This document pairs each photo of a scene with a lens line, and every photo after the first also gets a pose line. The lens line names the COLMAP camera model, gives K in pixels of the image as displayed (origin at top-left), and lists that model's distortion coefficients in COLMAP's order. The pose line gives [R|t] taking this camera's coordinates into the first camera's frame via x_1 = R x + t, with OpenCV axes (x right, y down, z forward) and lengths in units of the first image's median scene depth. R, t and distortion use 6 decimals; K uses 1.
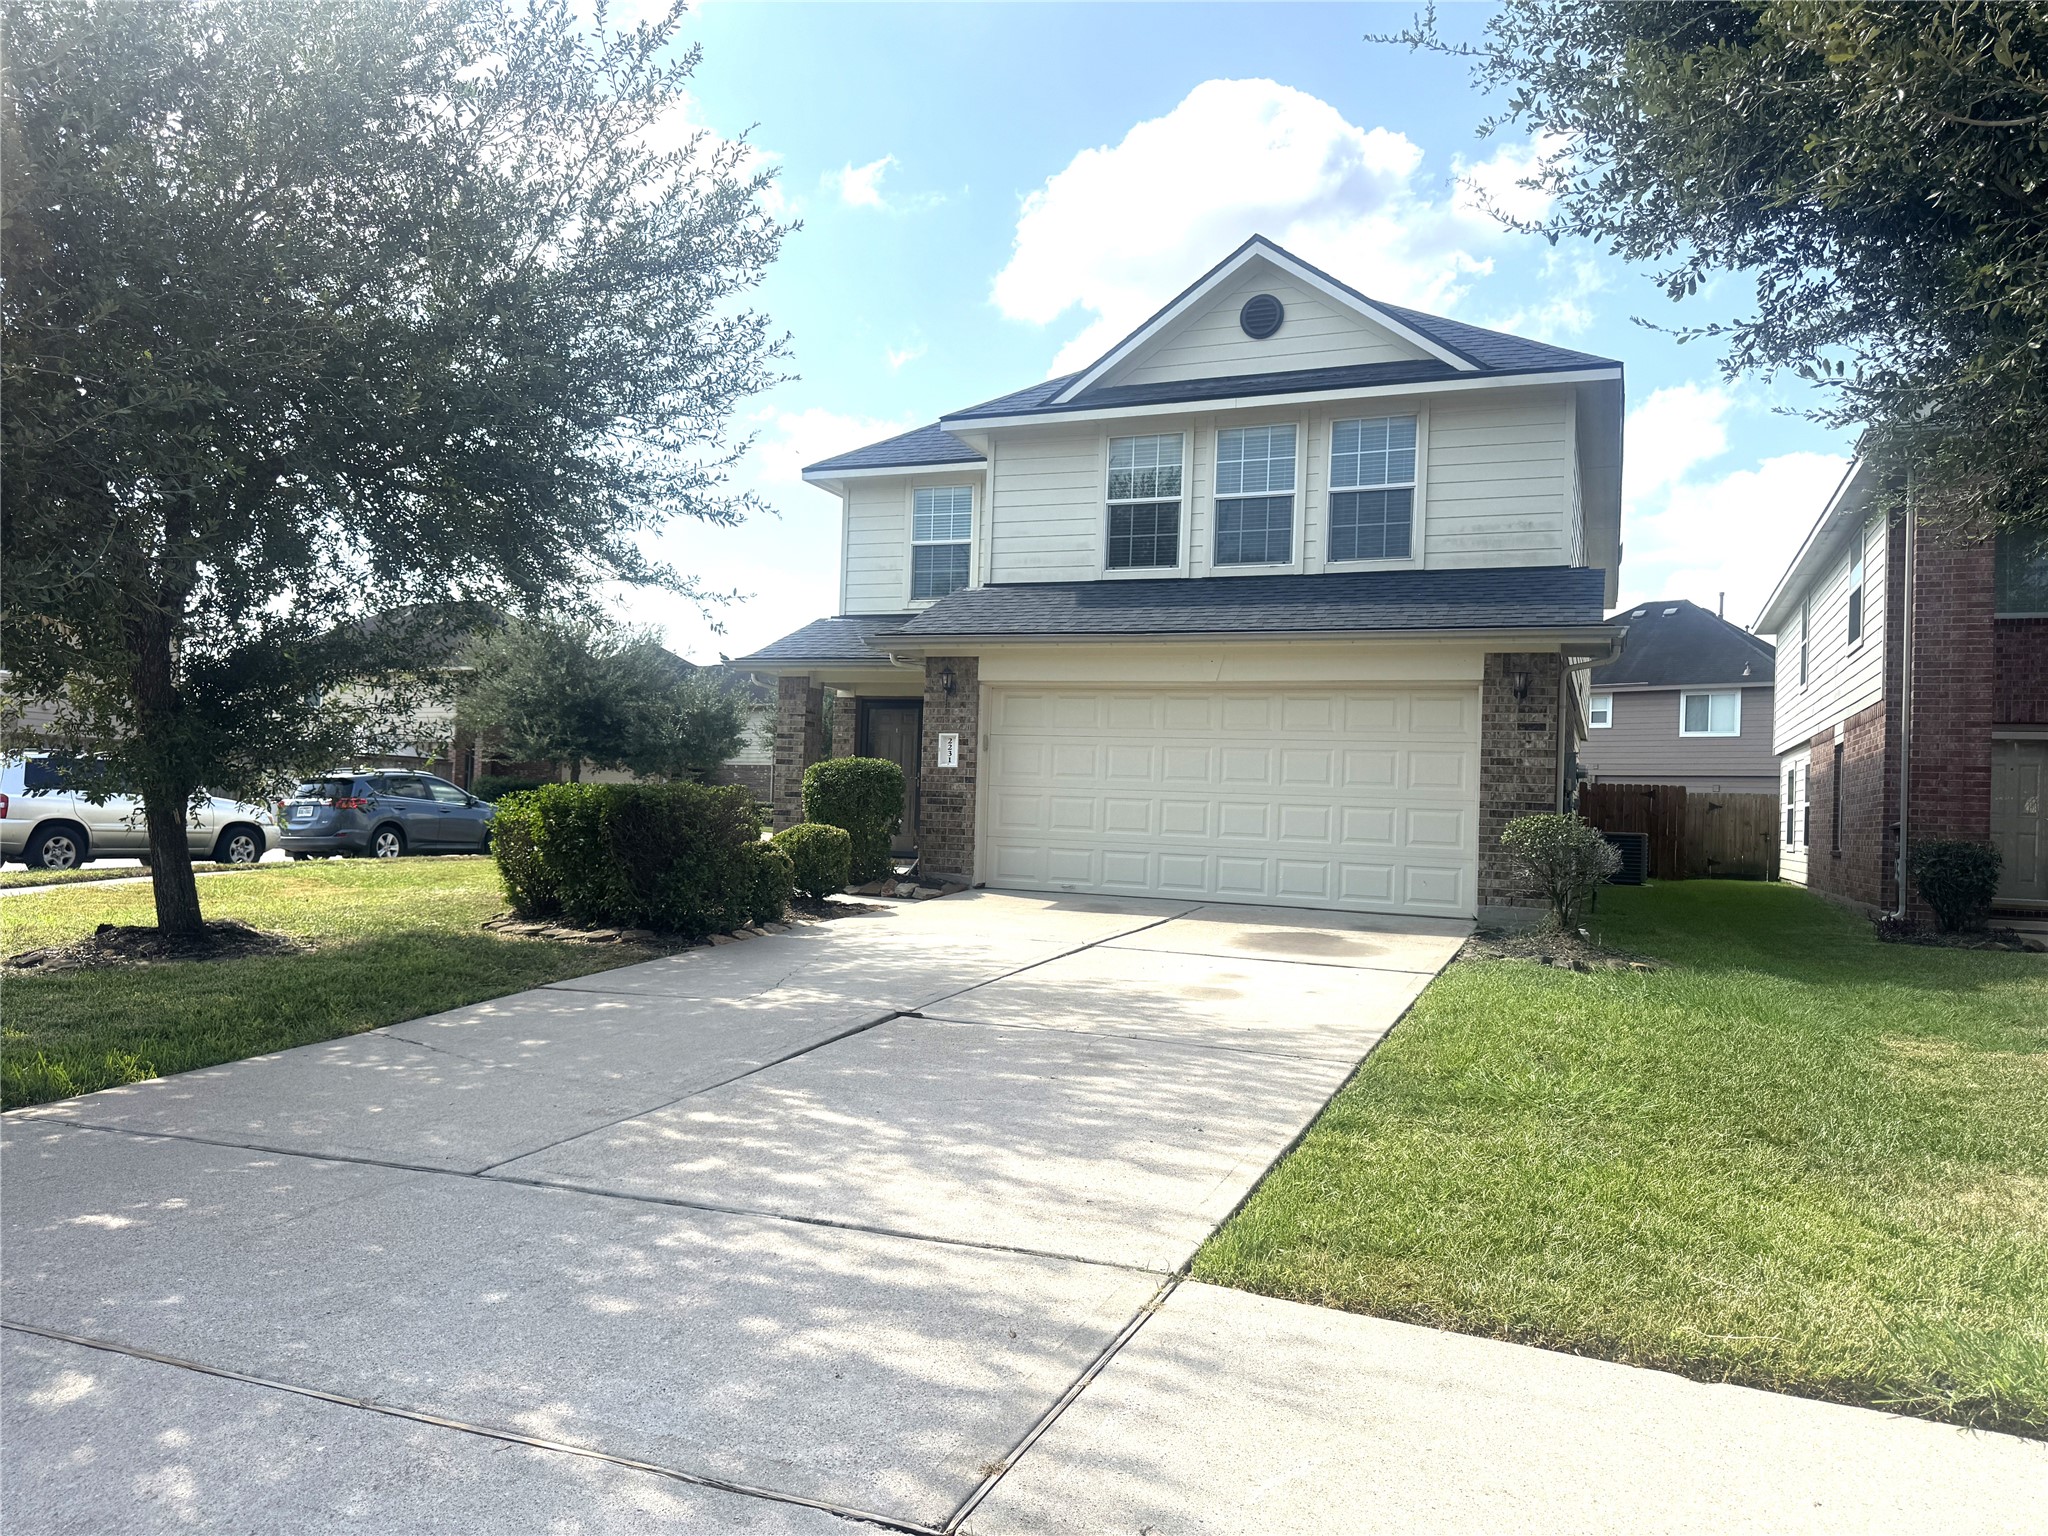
lens RADIAL K [[1440.1, 0, 1025.0], [0, 1440.1, 772.7], [0, 0, 1]] dist [0.069336, -0.101536]
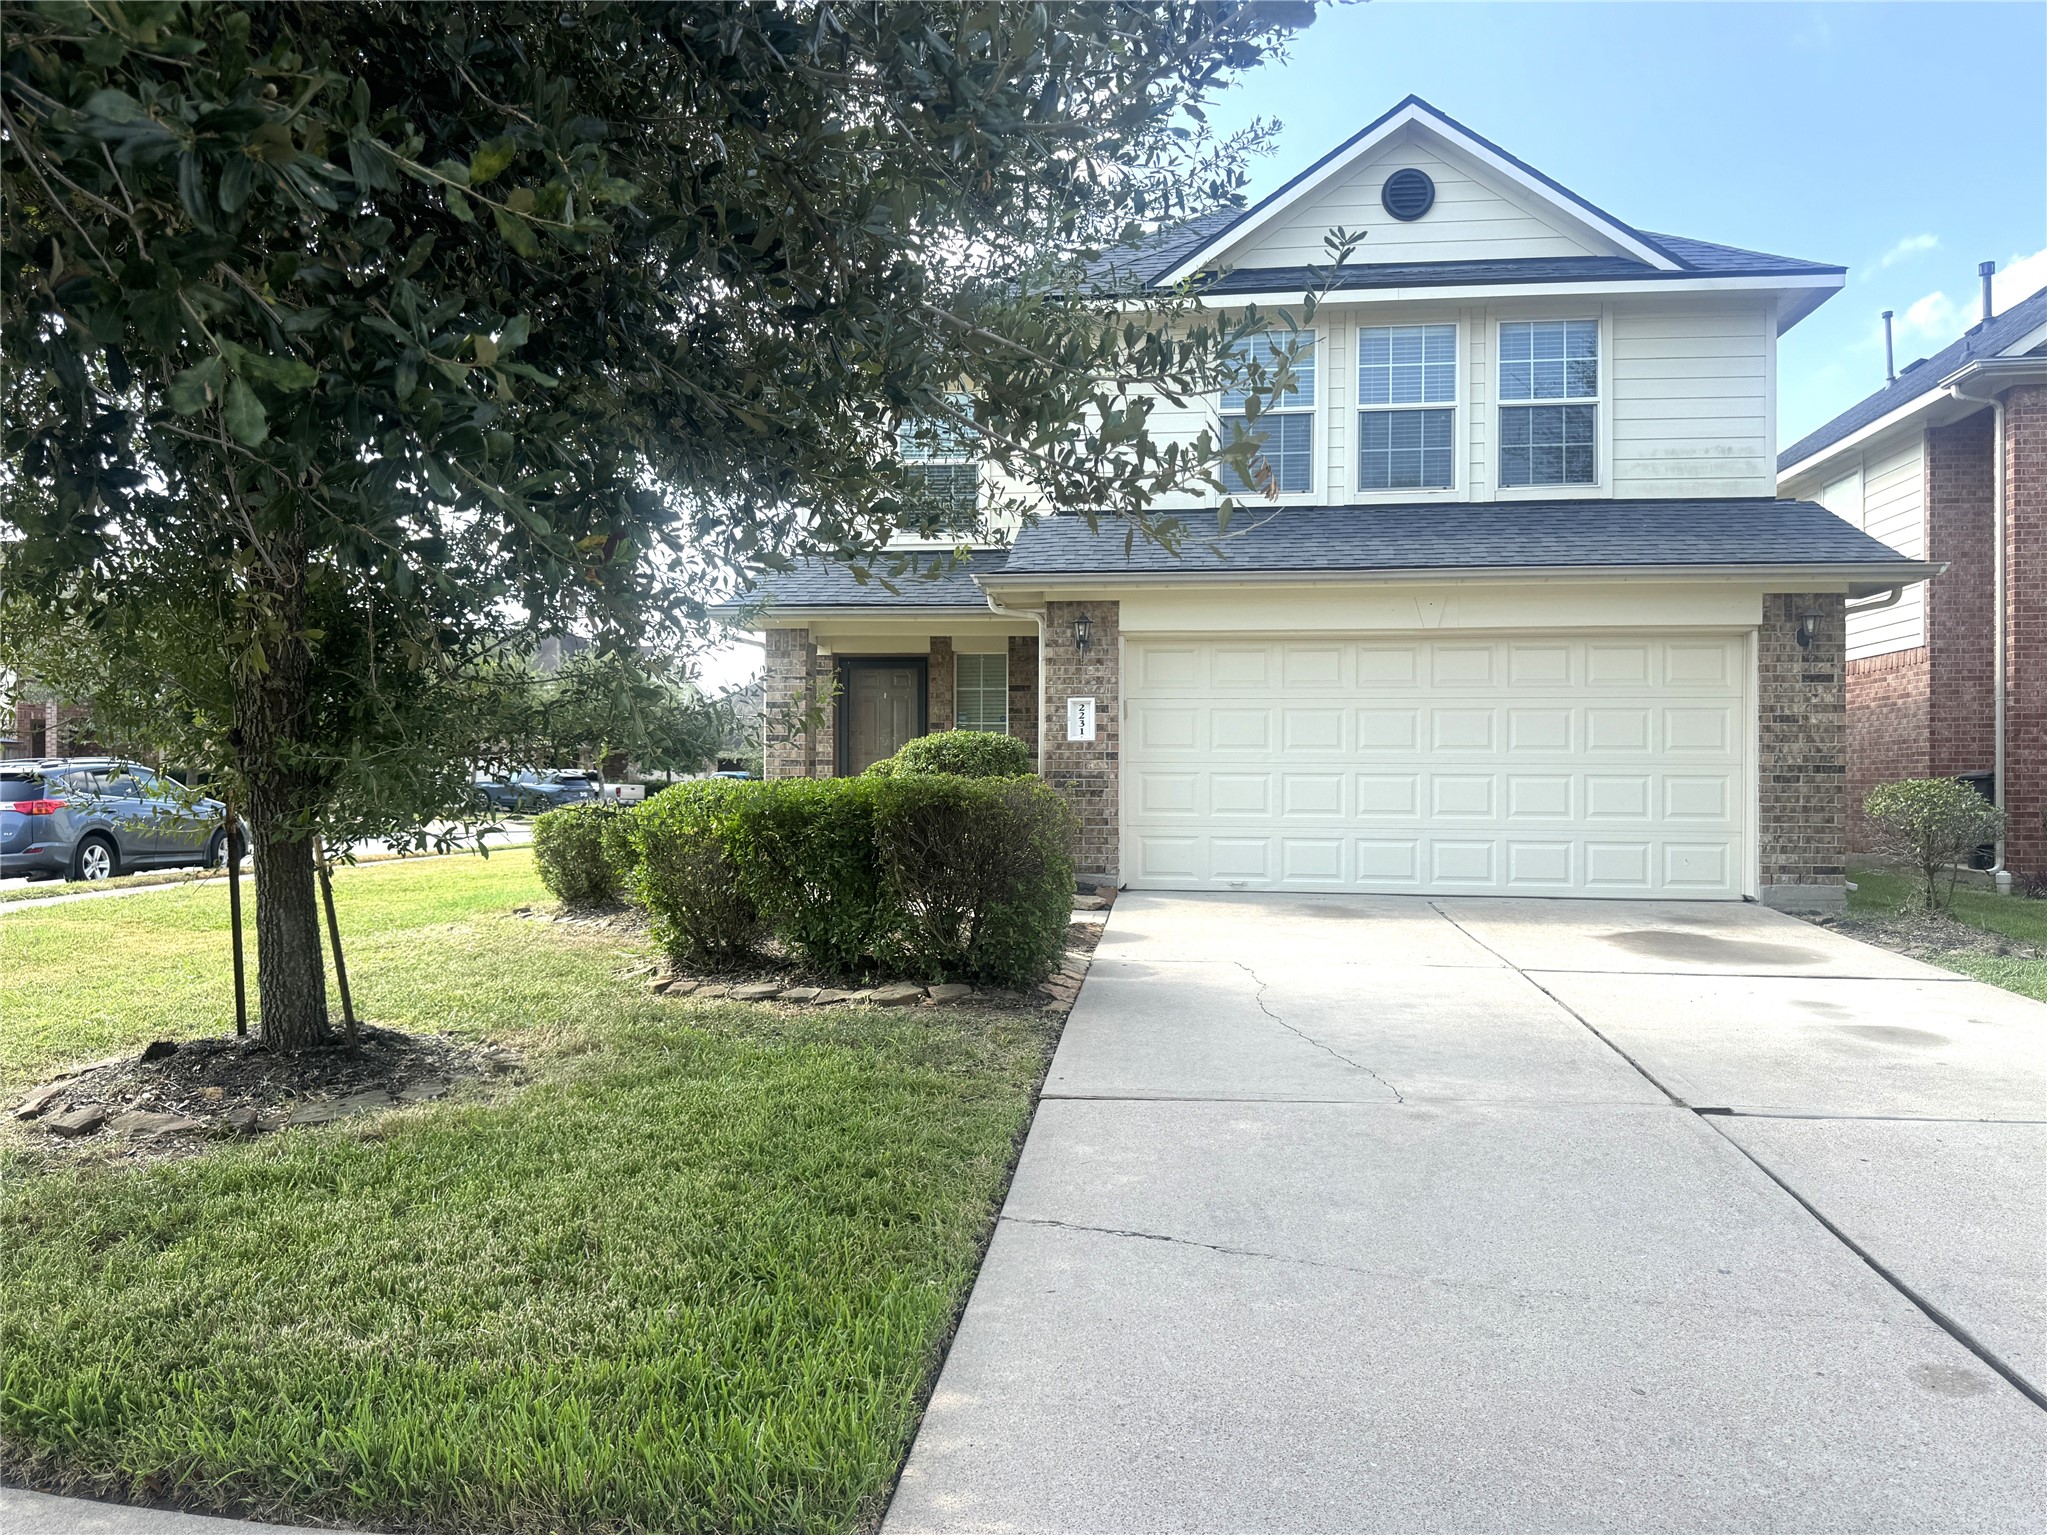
lens RADIAL K [[1538.4, 0, 1037.0], [0, 1538.4, 778.6], [0, 0, 1]] dist [-0.009613, -0.014219]
pose [[0.964868, -0.032595, 0.260706, -0.297521], [0.024800, 0.999143, 0.033133, -0.011615], [-0.261562, -0.025503, 0.964850, 0.196962]]
